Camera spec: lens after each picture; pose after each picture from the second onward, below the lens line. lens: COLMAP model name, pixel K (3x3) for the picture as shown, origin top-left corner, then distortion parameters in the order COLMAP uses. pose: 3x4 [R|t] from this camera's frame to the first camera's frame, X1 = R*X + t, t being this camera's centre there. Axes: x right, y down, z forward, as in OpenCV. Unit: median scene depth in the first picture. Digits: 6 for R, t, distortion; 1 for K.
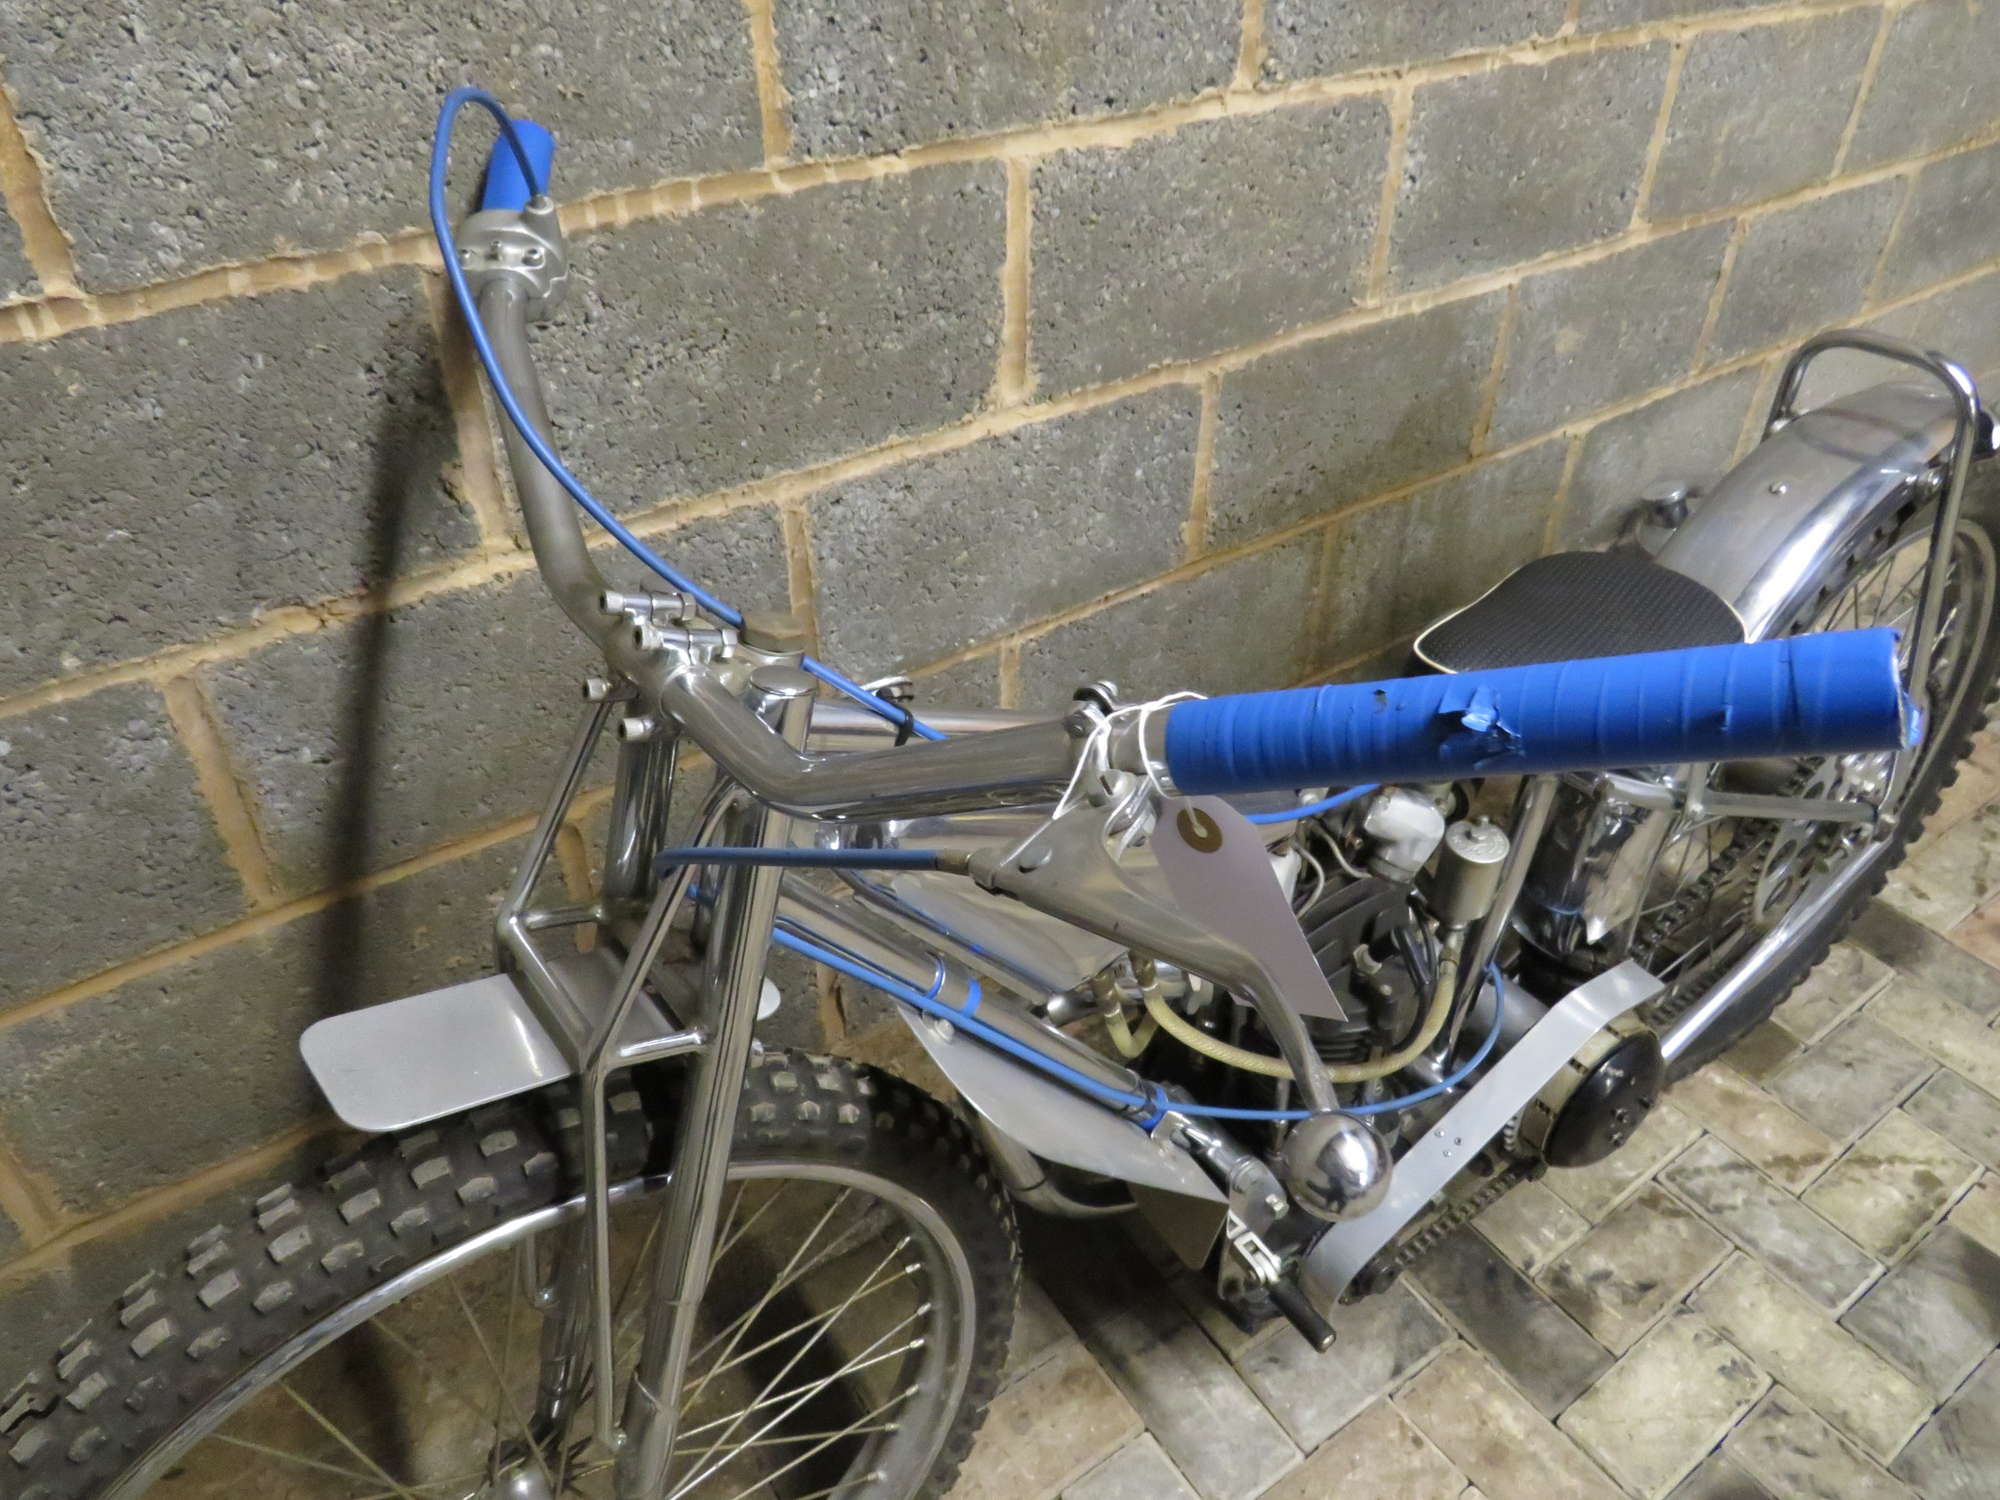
lens RADIAL K [[1392.5, 0, 997.1], [0, 1392.5, 749.9], [0, 0, 1]] dist [-0.030885, 0.005246]
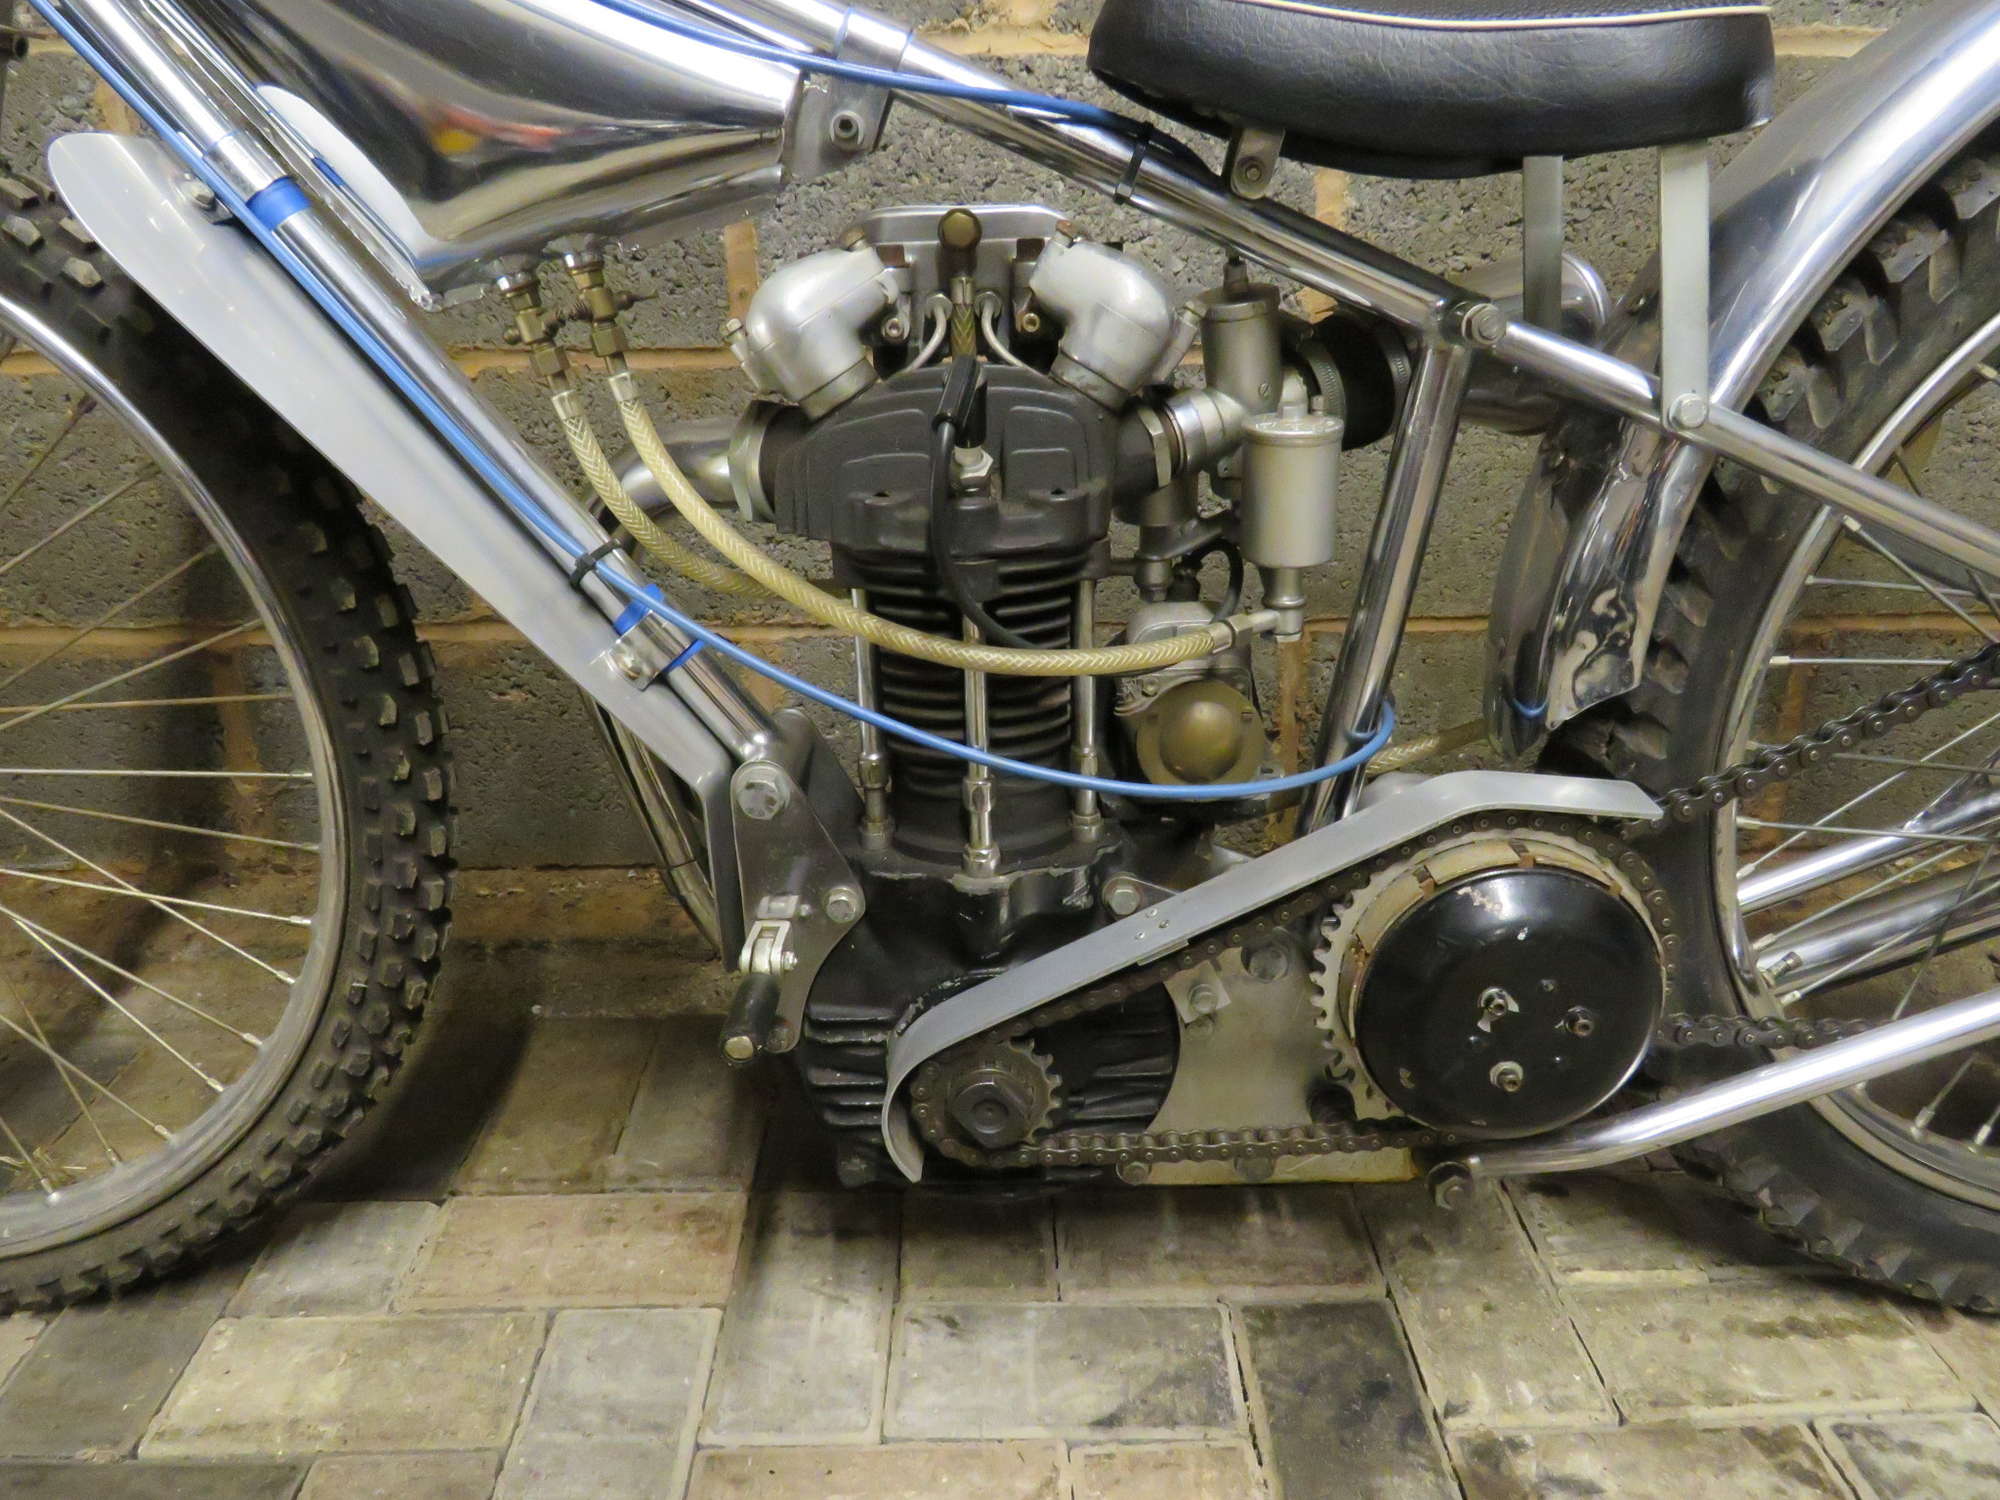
lens RADIAL K [[1407.8, 0, 994.0], [0, 1407.8, 754.1], [0, 0, 1]] dist [-0.040812, 0.026683]
pose [[0.831212, 0.201470, -0.518167, 0.519994], [-0.325499, 0.931942, -0.159794, 0.305959], [0.450708, 0.301486, 0.840219, 0.404303]]
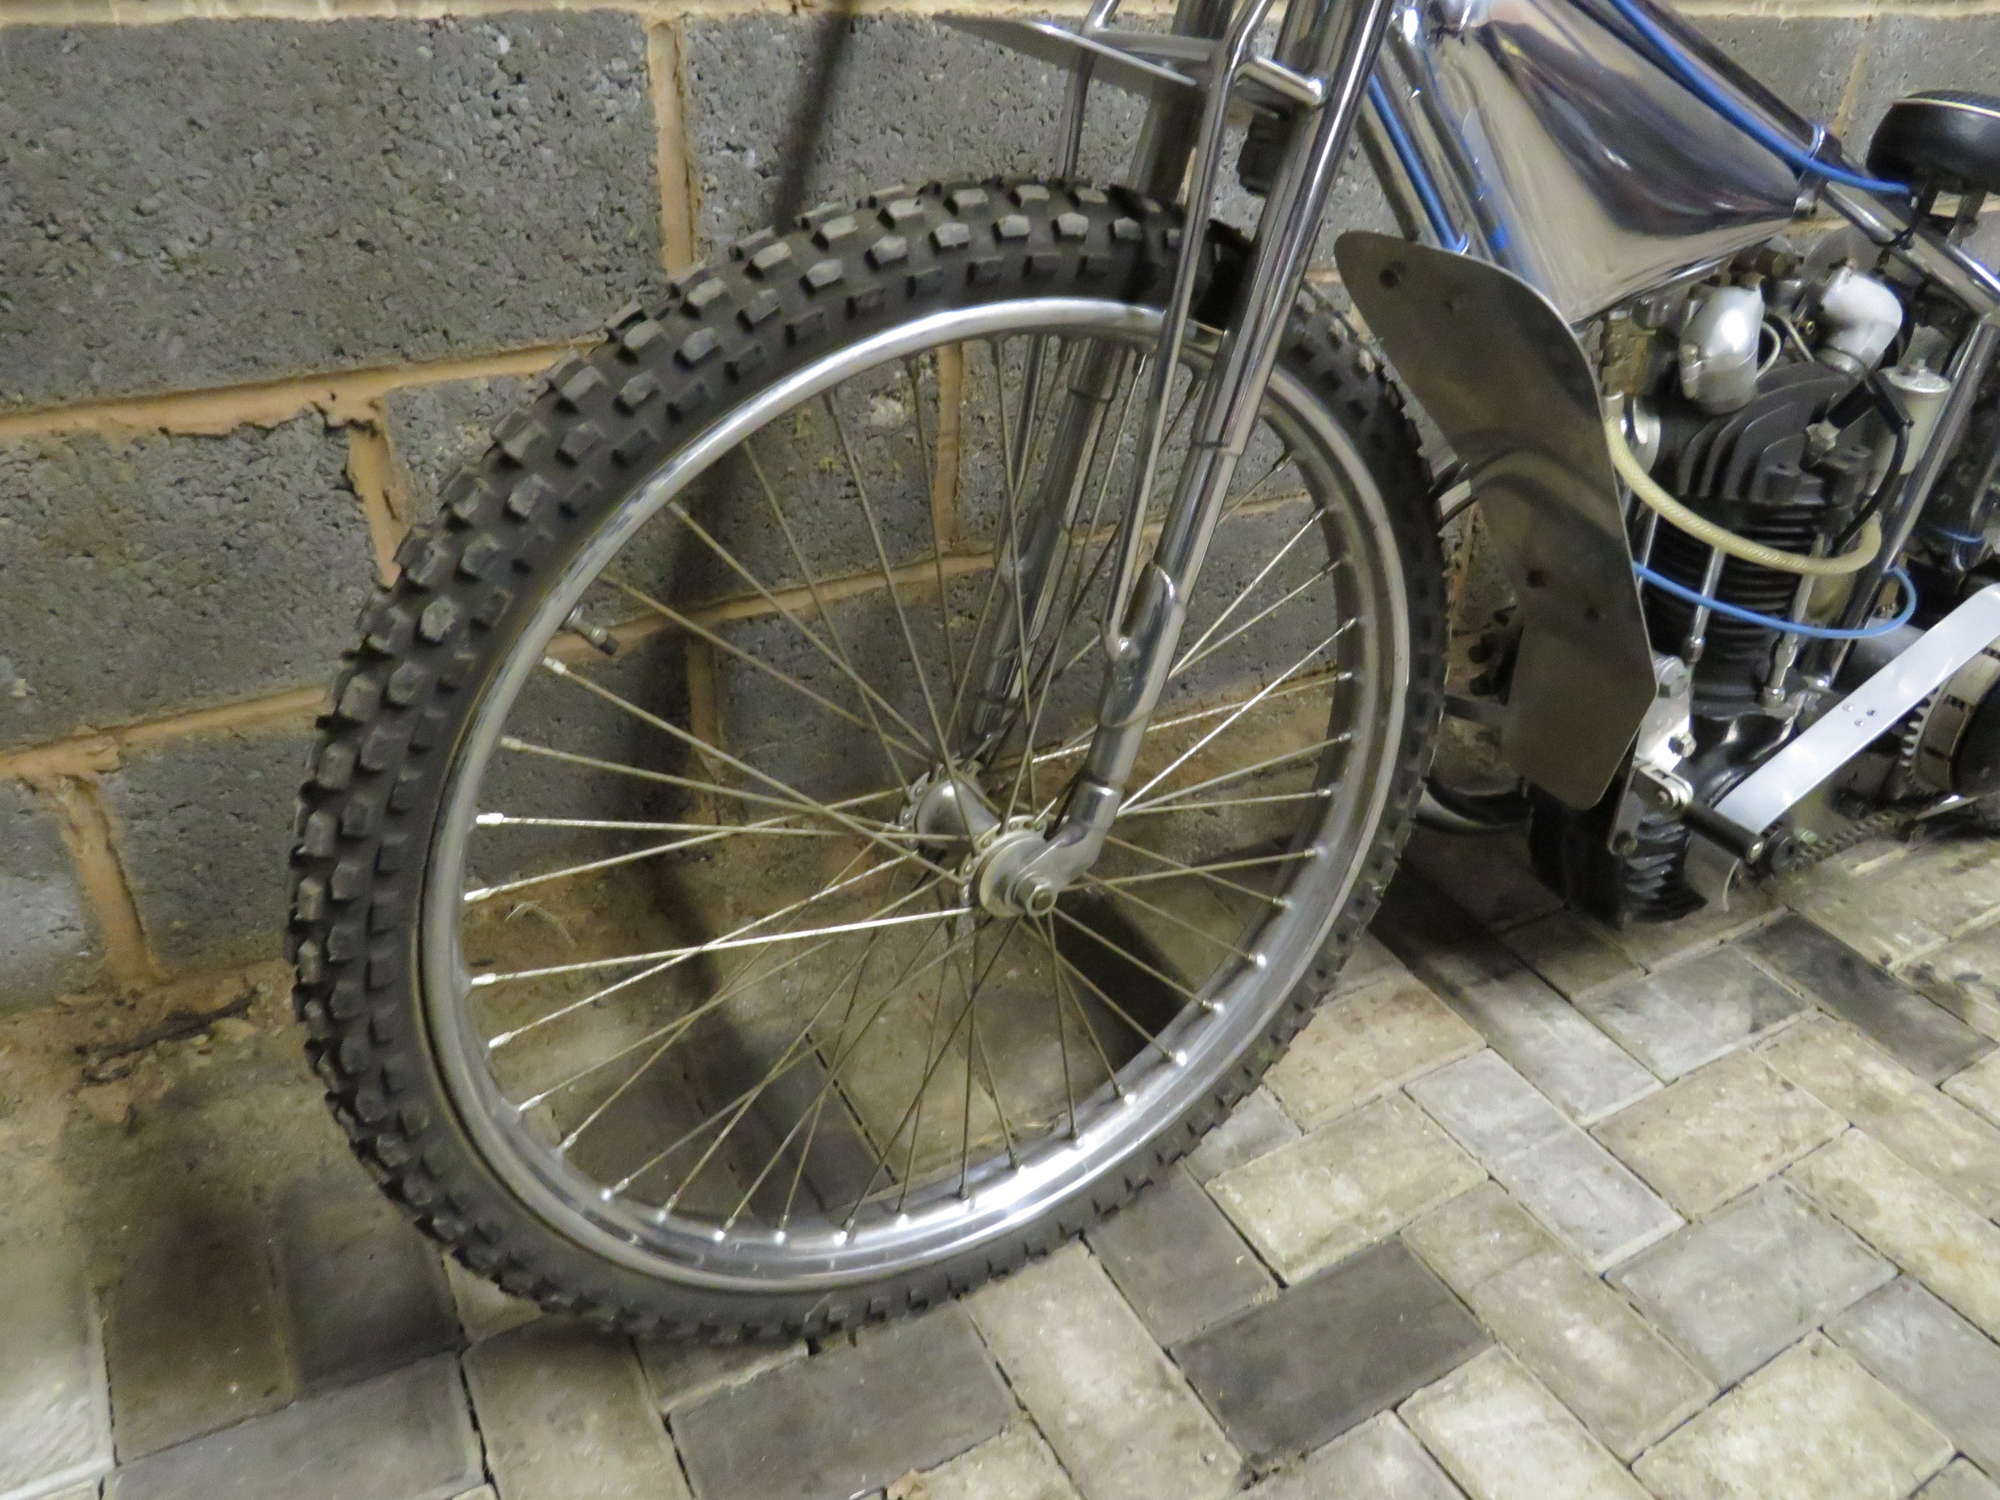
lens RADIAL K [[1407.8, 0, 994.0], [0, 1407.8, 754.1], [0, 0, 1]] dist [-0.040812, 0.026683]
pose [[0.994355, 0.081610, -0.067812, -0.175215], [-0.086754, 0.993270, -0.076730, 0.397686], [0.061094, 0.082180, 0.994743, 0.027235]]
